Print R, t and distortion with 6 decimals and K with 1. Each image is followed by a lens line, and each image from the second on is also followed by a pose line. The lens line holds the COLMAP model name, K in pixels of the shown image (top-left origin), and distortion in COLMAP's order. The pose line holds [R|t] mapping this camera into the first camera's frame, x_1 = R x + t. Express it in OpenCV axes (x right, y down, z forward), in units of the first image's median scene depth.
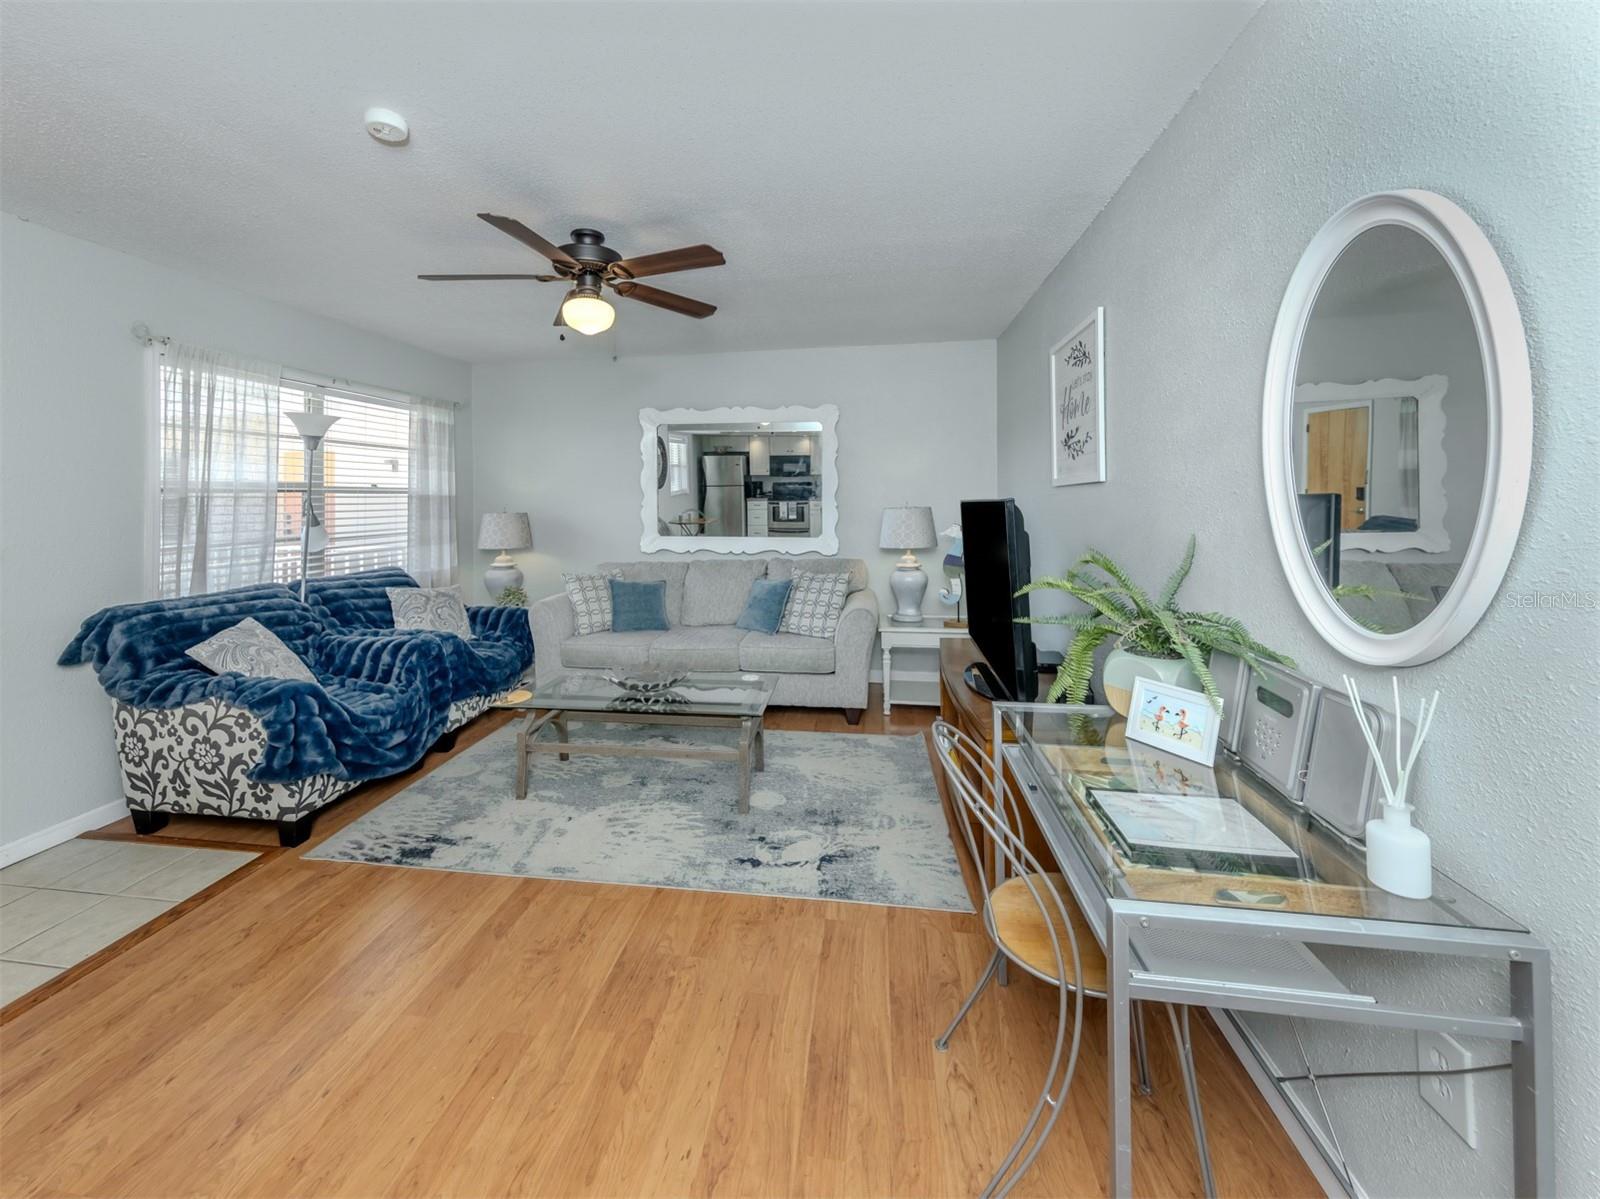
lens RADIAL K [[612.6, 0, 770.0], [0, 612.6, 509.5], [0, 0, 1]] dist [0.010096, -0.001536]
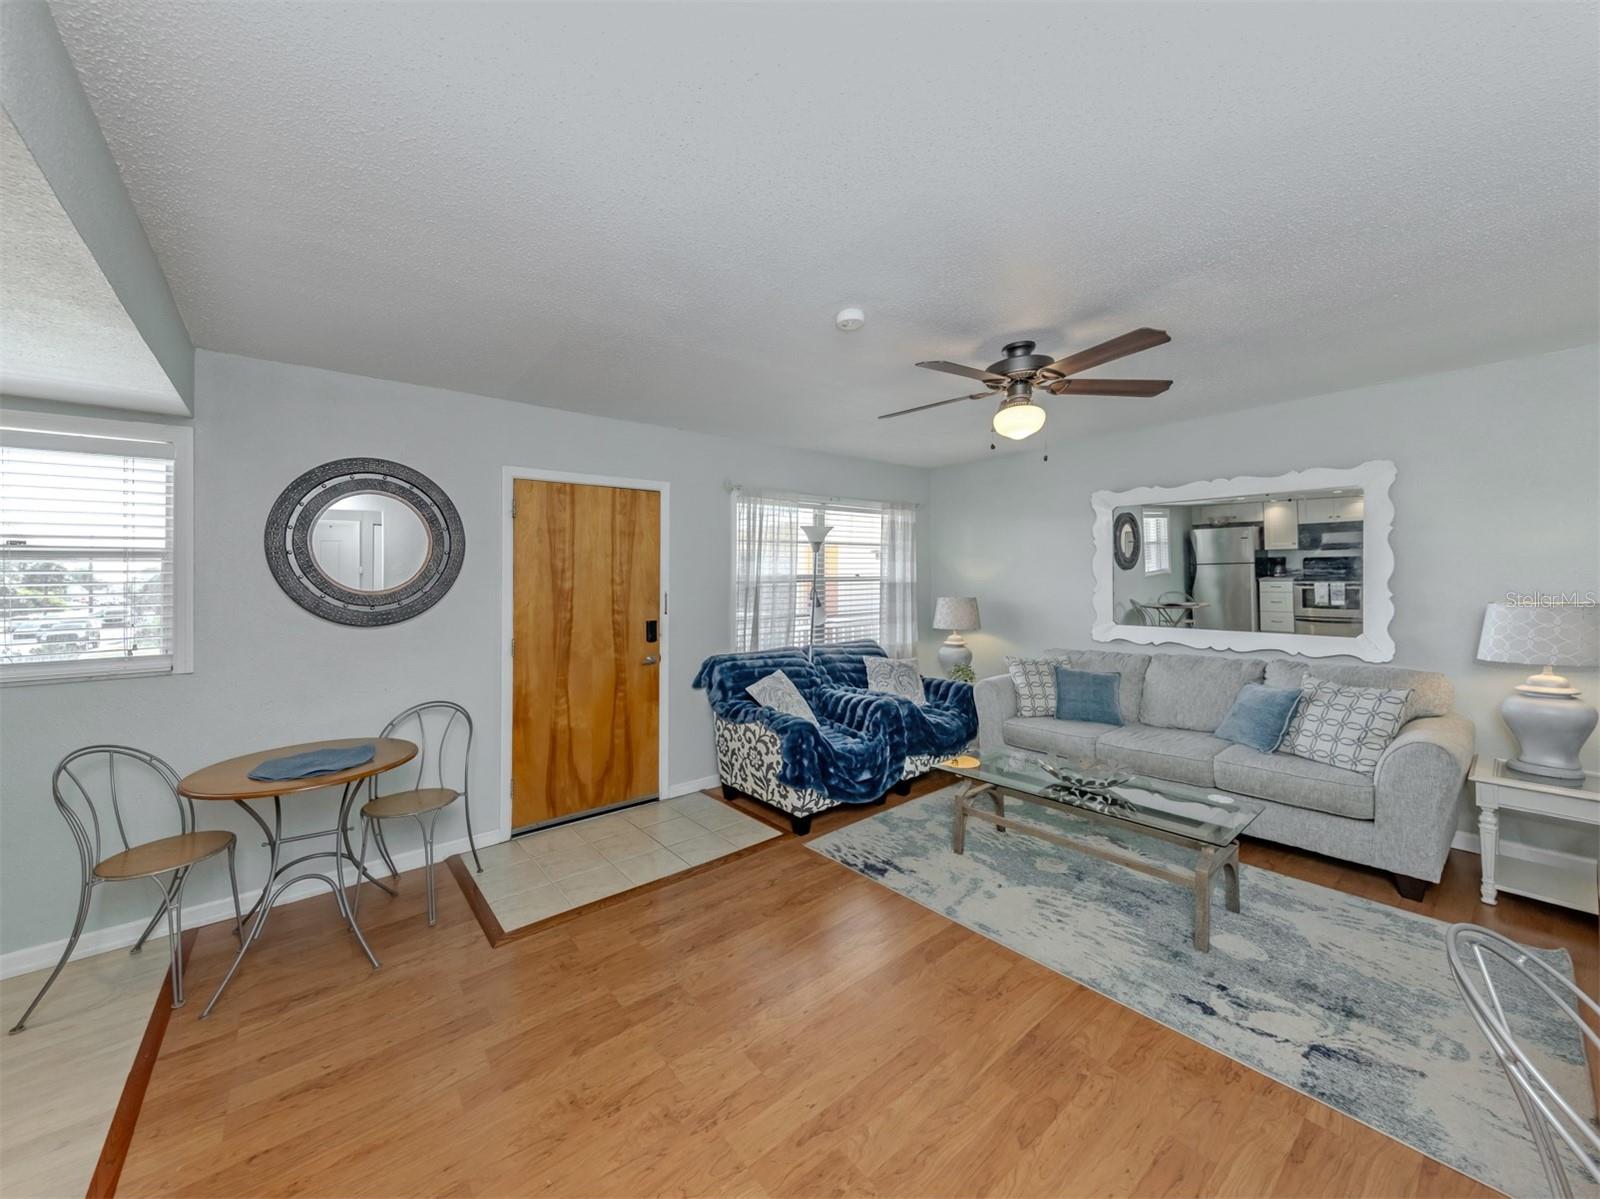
lens RADIAL K [[612.6, 0, 796.7], [0, 612.6, 587.3], [0, 0, 1]] dist [0.010096, -0.001536]
pose [[0.756520, 0.023939, -0.653533, 0.096482], [-0.015609, 0.999706, 0.018550, -0.035859], [0.653784, -0.003832, 0.756671, -0.048762]]
